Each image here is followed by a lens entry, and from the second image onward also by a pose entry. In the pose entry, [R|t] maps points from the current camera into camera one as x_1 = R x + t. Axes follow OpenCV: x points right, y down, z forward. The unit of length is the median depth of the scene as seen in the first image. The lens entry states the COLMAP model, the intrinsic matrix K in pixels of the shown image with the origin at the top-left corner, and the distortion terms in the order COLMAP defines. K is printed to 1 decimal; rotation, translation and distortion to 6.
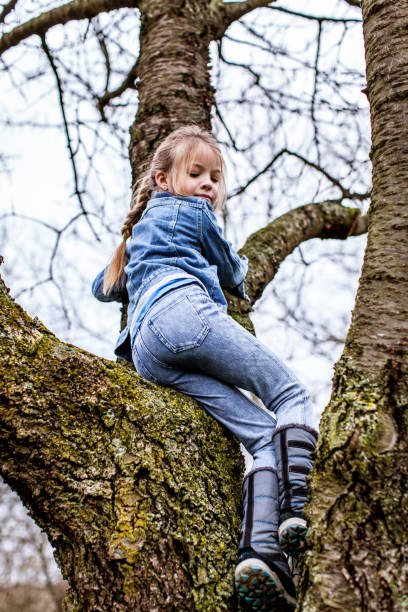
lens RADIAL K [[881.1, 0, 204.0], [0, 881.1, 306.0], [0, 0, 1]] dist [-0.002433, 0.062836]
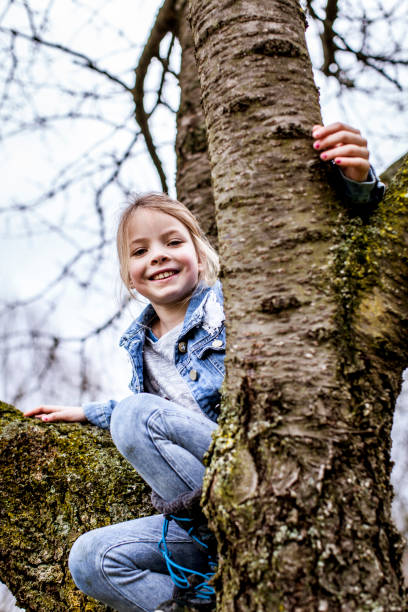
lens RADIAL K [[881.1, 0, 204.0], [0, 881.1, 306.0], [0, 0, 1]] dist [-0.002433, 0.062836]
pose [[0.845441, -0.265398, -0.463458, 0.514379], [0.279546, 0.959323, -0.039405, 0.019964], [0.455064, -0.096243, 0.885242, 0.281220]]
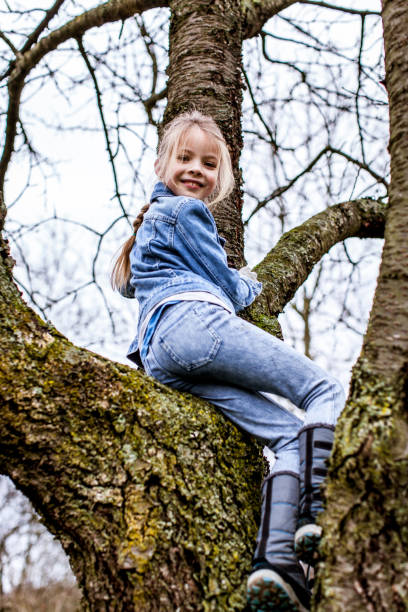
lens RADIAL K [[881.1, 0, 204.0], [0, 881.1, 306.0], [0, 0, 1]] dist [-0.002433, 0.062836]
pose [[0.997343, -0.010058, -0.072152, 0.058008], [0.009906, 0.999948, -0.002464, 0.000169], [0.072173, 0.001742, 0.997391, 0.032063]]
